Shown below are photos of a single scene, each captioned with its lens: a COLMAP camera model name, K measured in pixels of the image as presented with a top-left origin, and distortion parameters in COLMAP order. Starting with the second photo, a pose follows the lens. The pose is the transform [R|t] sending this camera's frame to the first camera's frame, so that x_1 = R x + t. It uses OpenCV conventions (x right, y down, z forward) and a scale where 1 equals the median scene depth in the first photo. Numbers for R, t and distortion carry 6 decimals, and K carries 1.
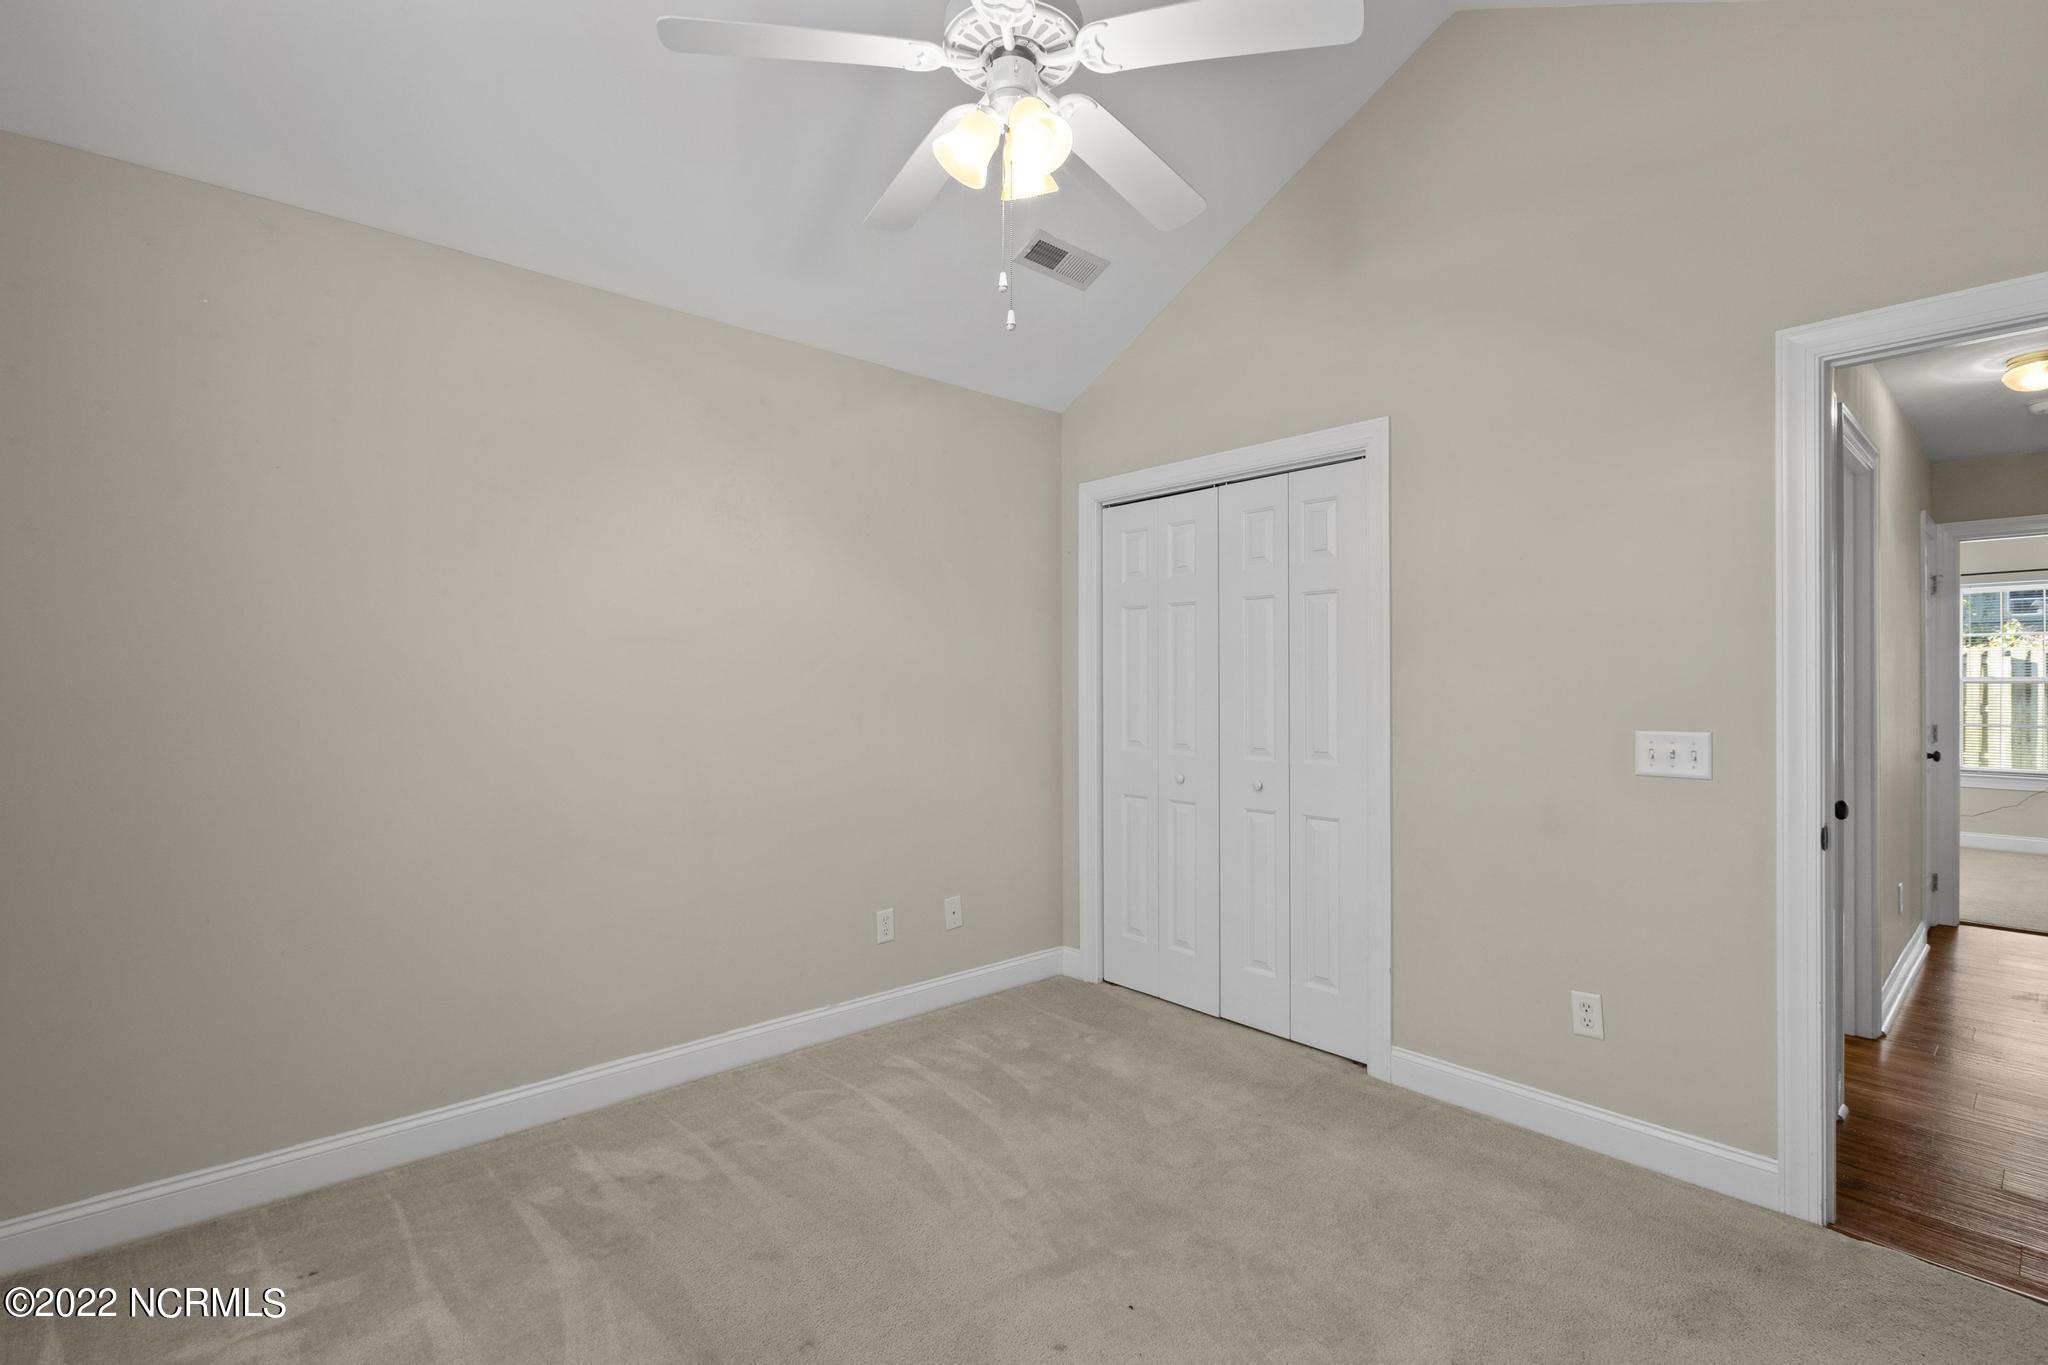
lens RADIAL K [[930.2, 0, 1024.0], [0, 930.2, 682.5], [0, 0, 1]] dist [0.020104, 0.000197]
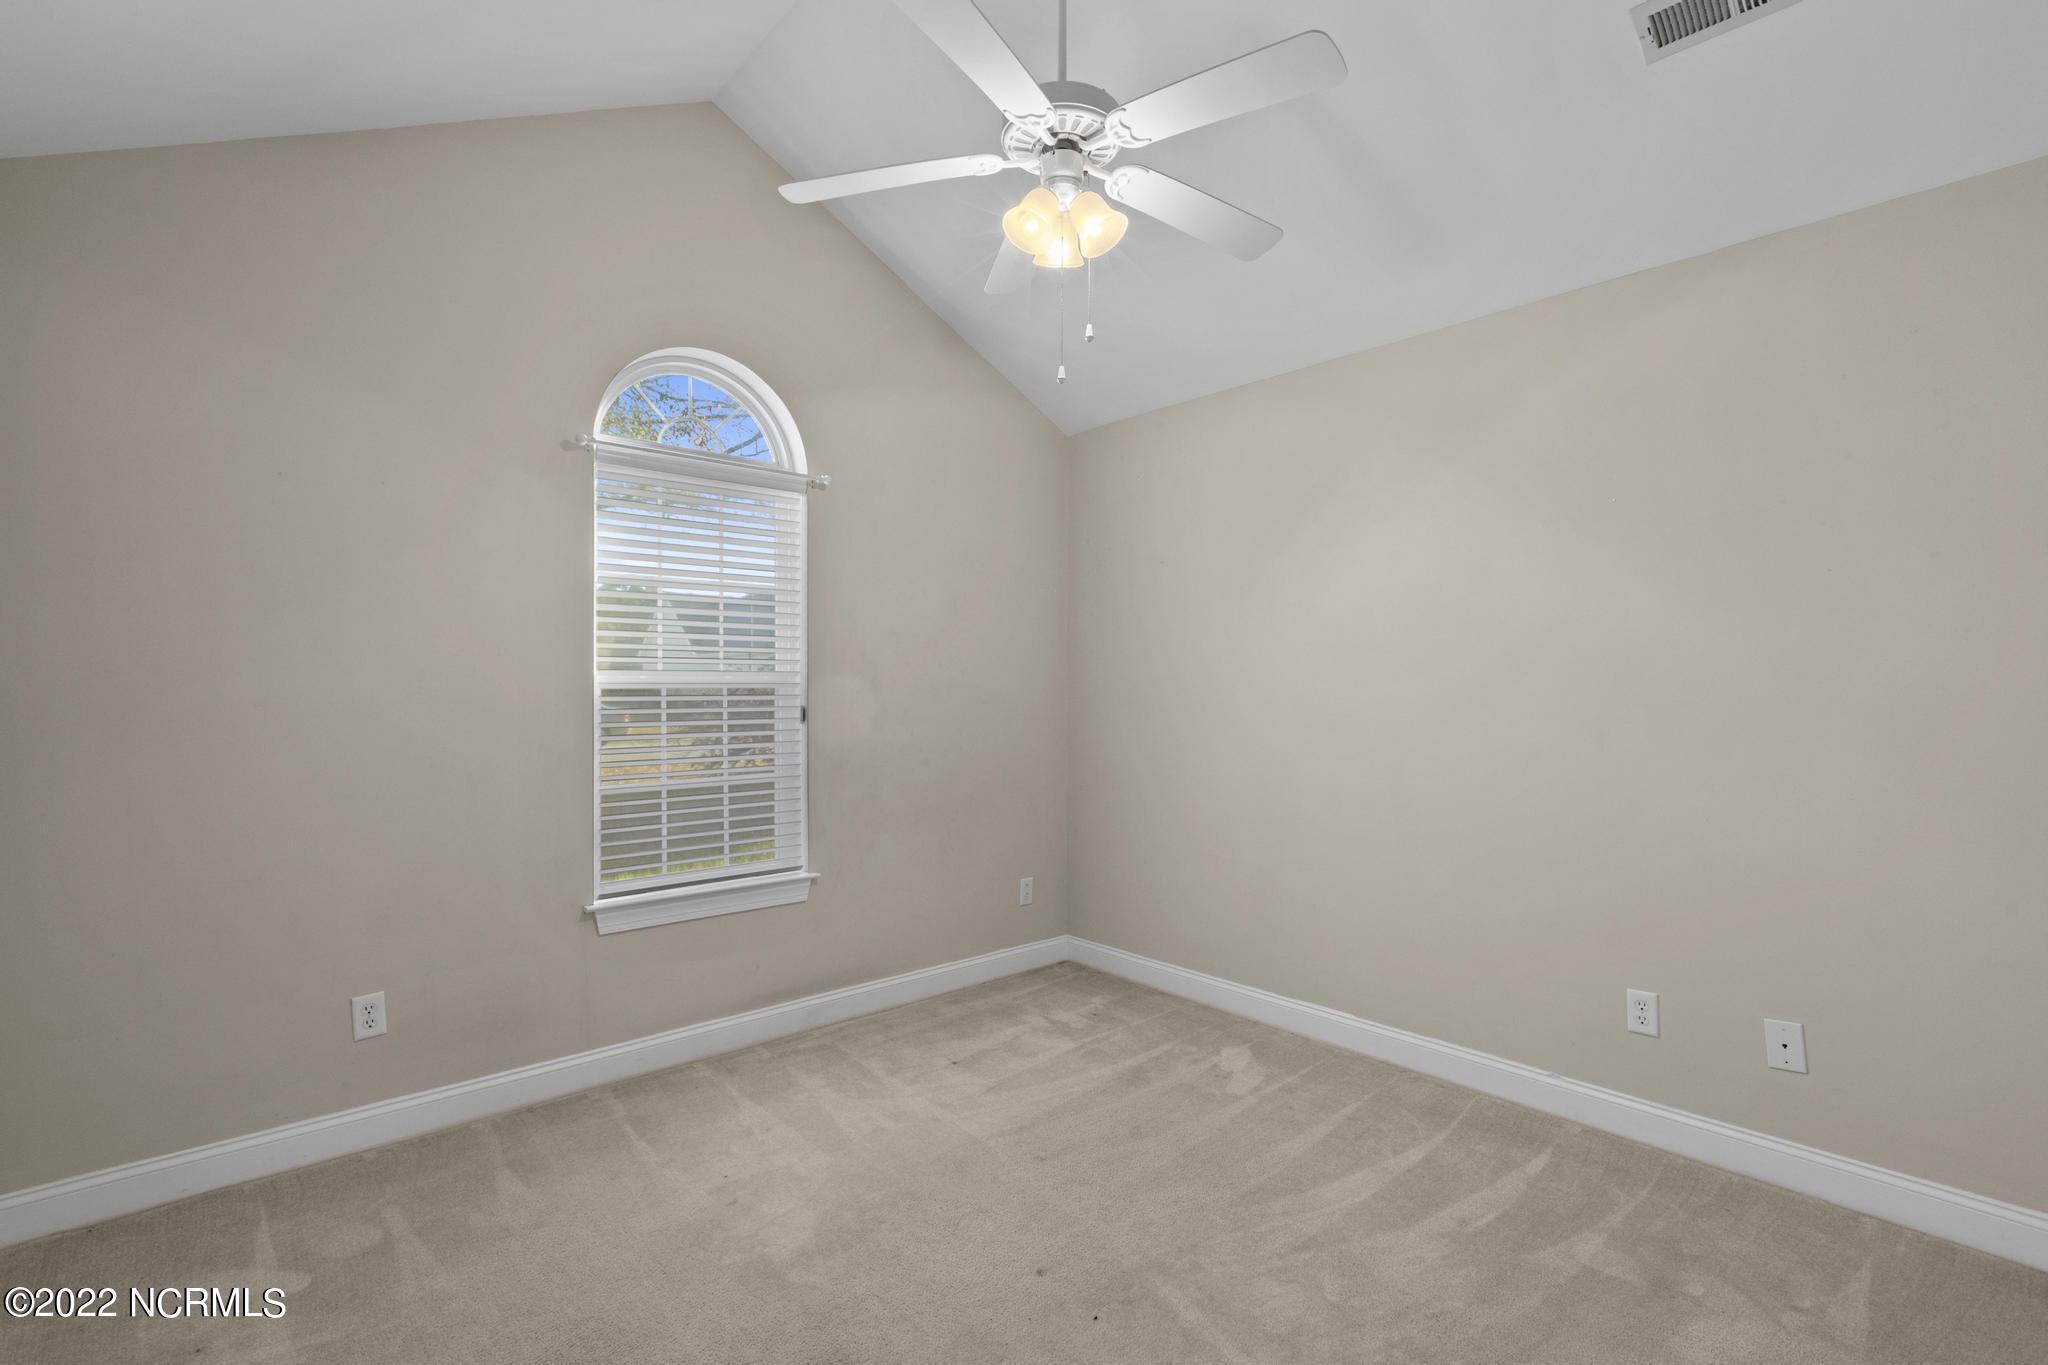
lens RADIAL K [[930.2, 0, 1024.0], [0, 930.2, 682.5], [0, 0, 1]] dist [0.020104, 0.000197]
pose [[0.029299, 0.007299, -0.999544, 0.869169], [0.004080, 0.999964, 0.007422, -0.026286], [0.999562, -0.004296, 0.029268, 0.679232]]
